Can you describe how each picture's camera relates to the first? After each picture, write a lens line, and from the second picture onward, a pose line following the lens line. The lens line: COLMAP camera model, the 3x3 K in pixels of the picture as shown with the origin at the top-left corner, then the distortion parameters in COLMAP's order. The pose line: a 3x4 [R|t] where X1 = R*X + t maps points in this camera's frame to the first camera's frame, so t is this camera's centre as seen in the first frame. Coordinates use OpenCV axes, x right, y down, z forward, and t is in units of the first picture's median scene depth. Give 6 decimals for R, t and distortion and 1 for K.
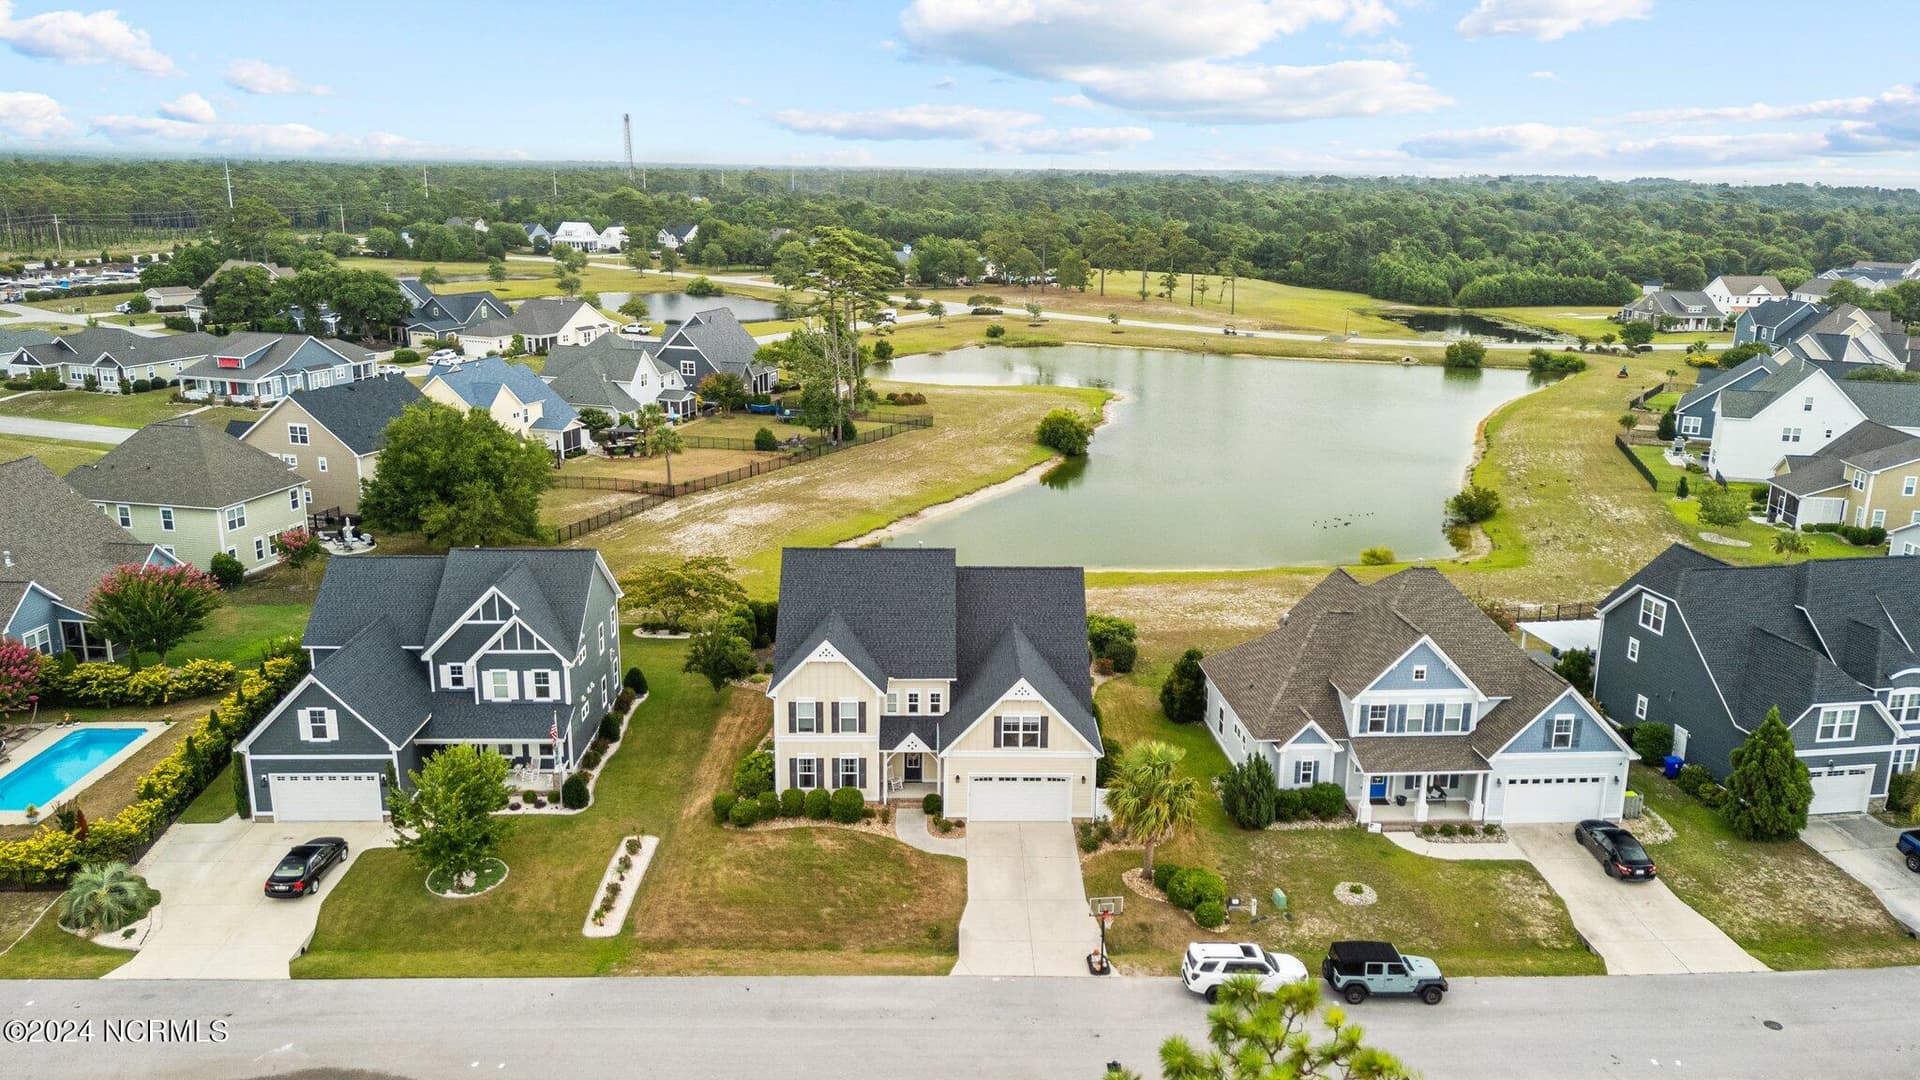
lens RADIAL K [[1443.1, 0, 979.4], [0, 1443.1, 543.8], [0, 0, 1]] dist [0.100988, -0.135257]
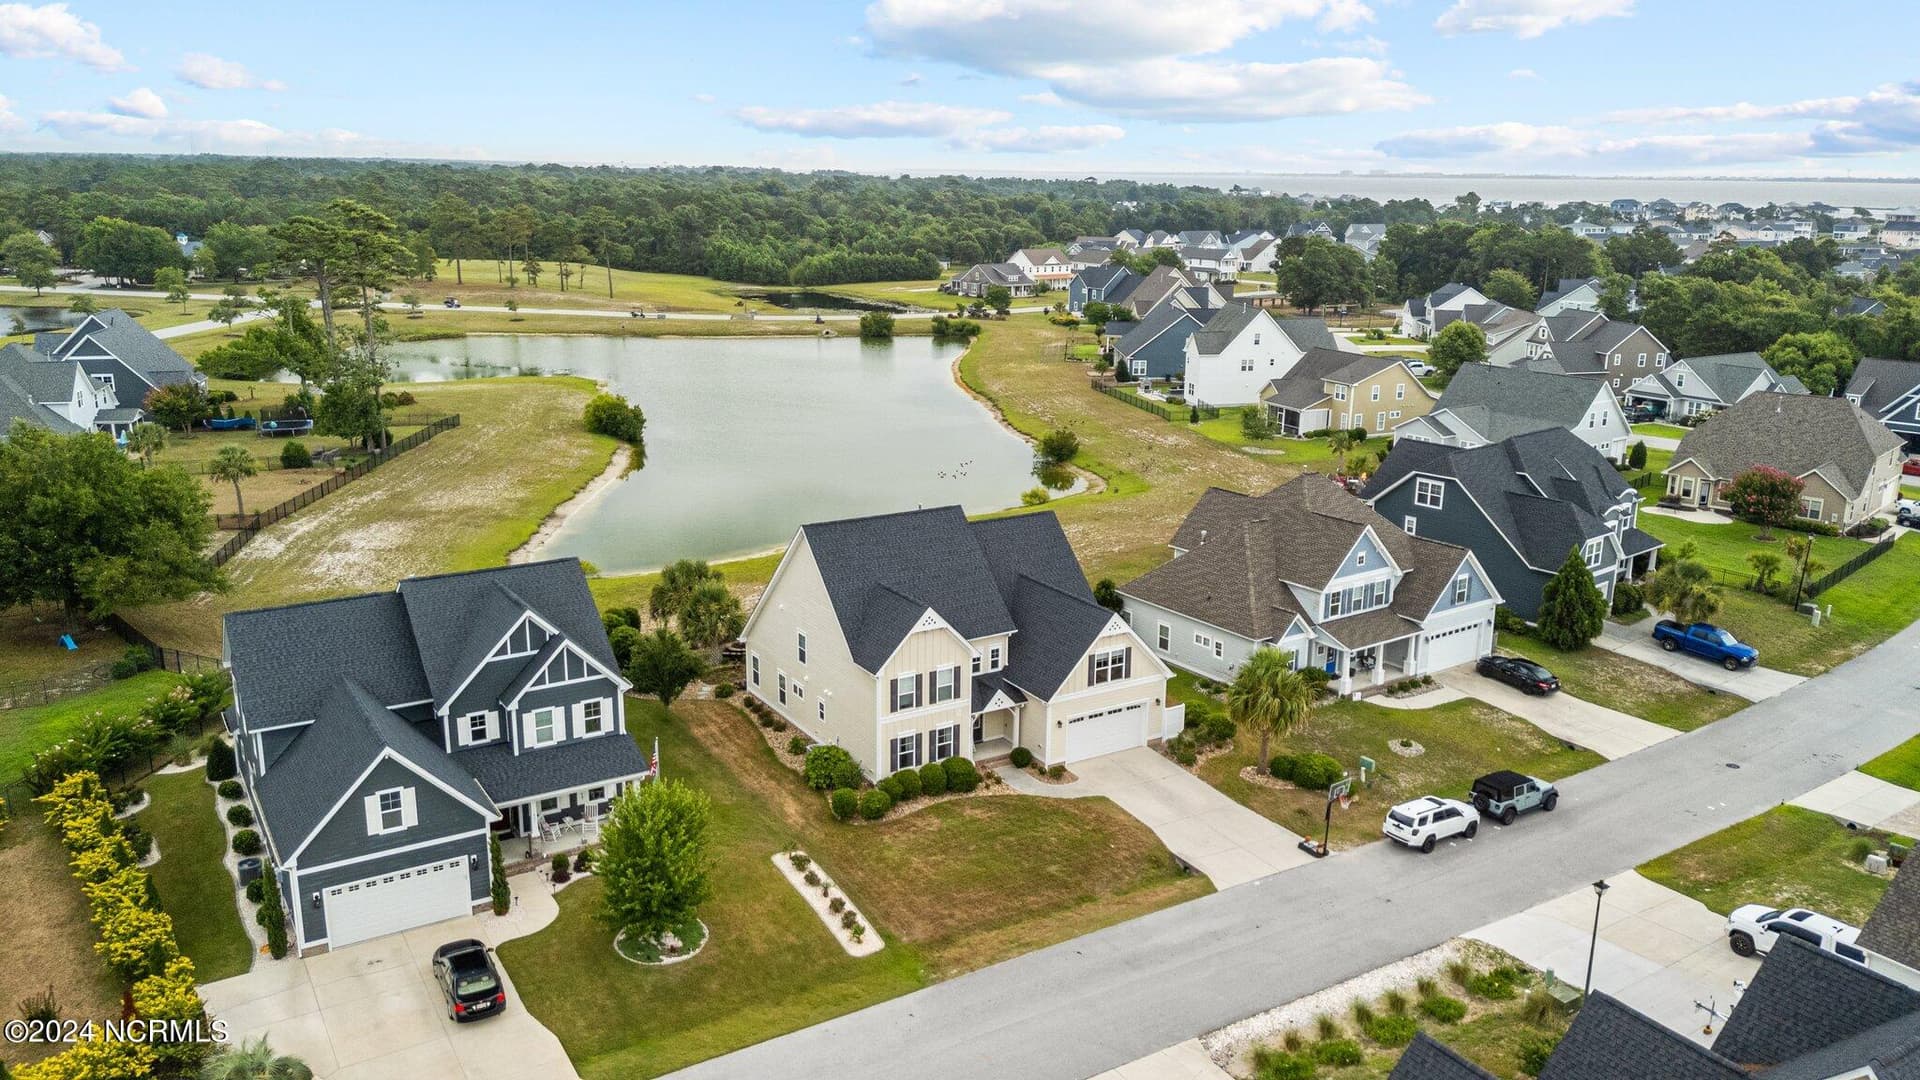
lens RADIAL K [[1443.1, 0, 979.4], [0, 1443.1, 543.8], [0, 0, 1]] dist [0.100988, -0.135257]
pose [[0.854529, -0.131580, 0.502460, -0.265331], [0.129187, 0.990823, 0.039762, -0.004048], [-0.503081, 0.030933, 0.863686, 0.076749]]
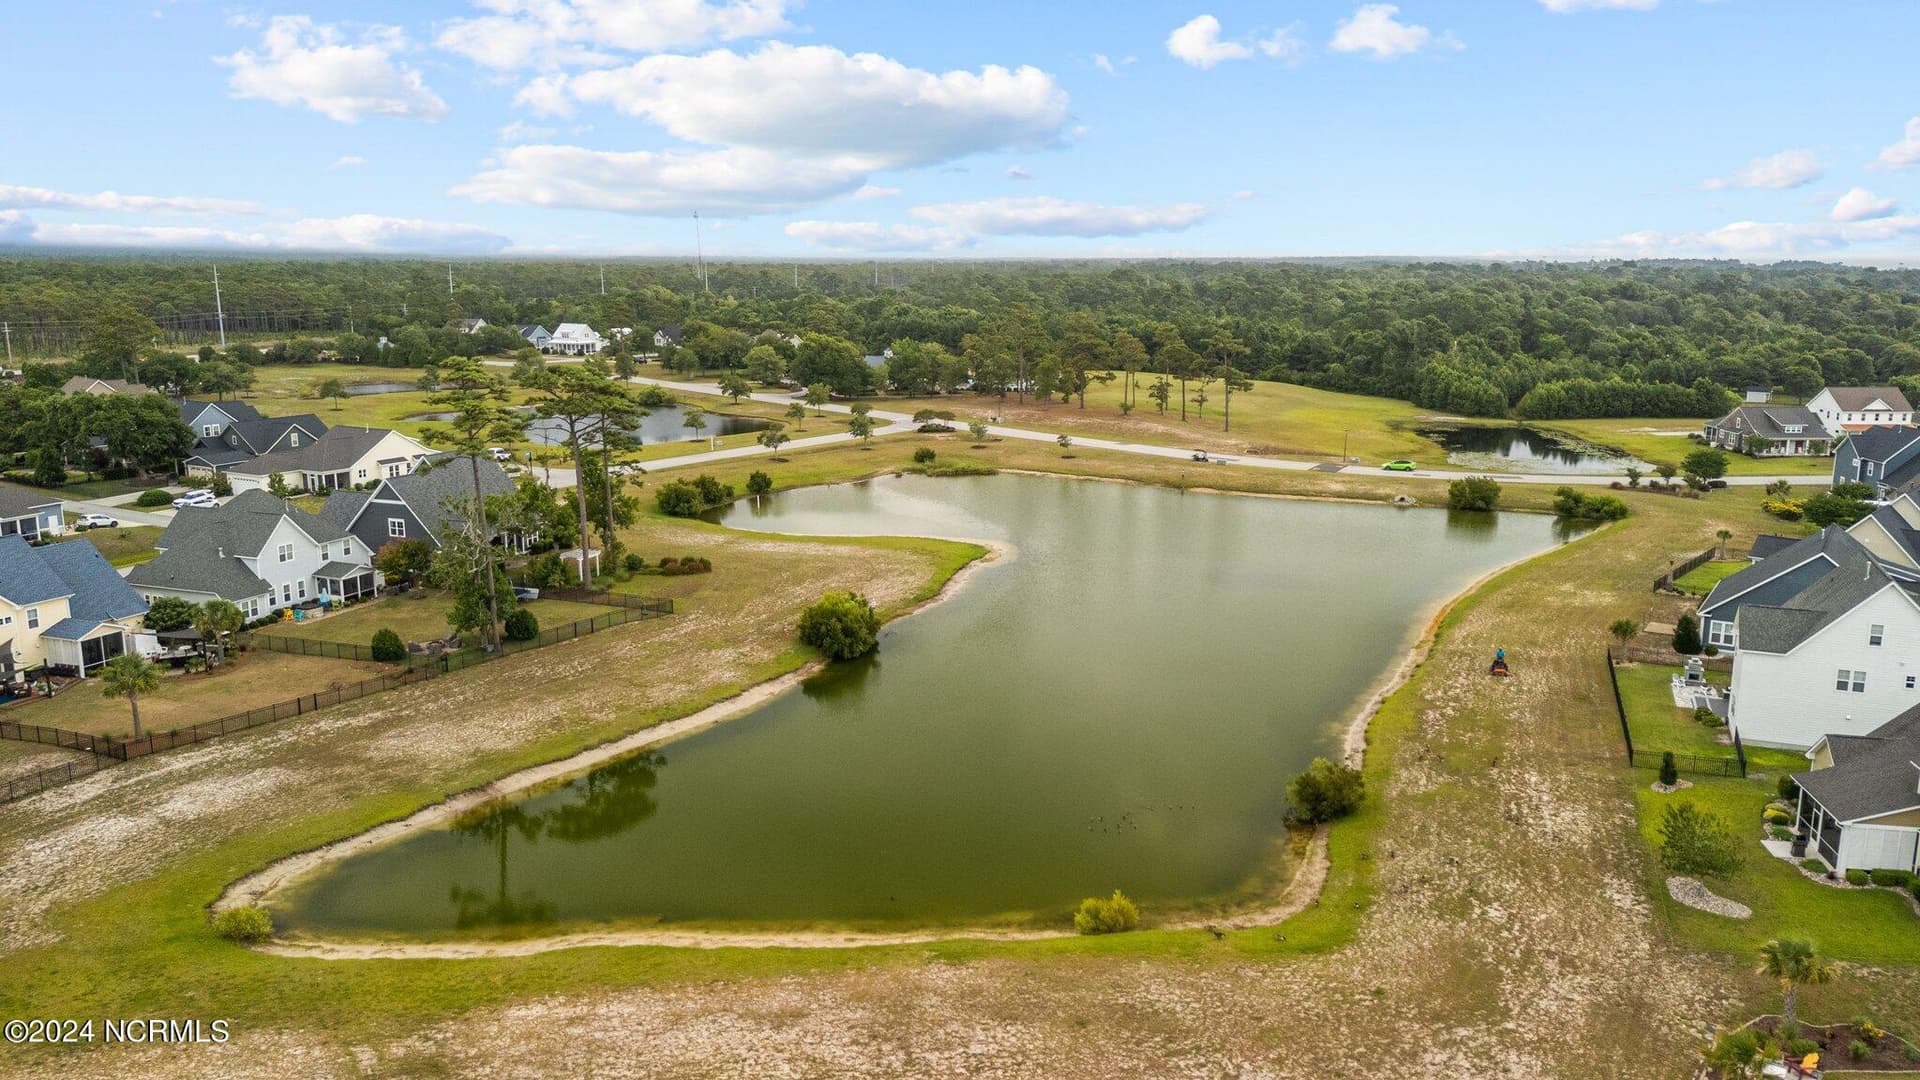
lens RADIAL K [[1412.5, 0, 992.1], [0, 1412.5, 536.1], [0, 0, 1]] dist [0.081461, -0.092286]
pose [[0.995600, 0.007217, -0.093425, 0.240361], [-0.012705, 0.998220, -0.058278, -0.096986], [0.092838, 0.059209, 0.993919, 0.342172]]
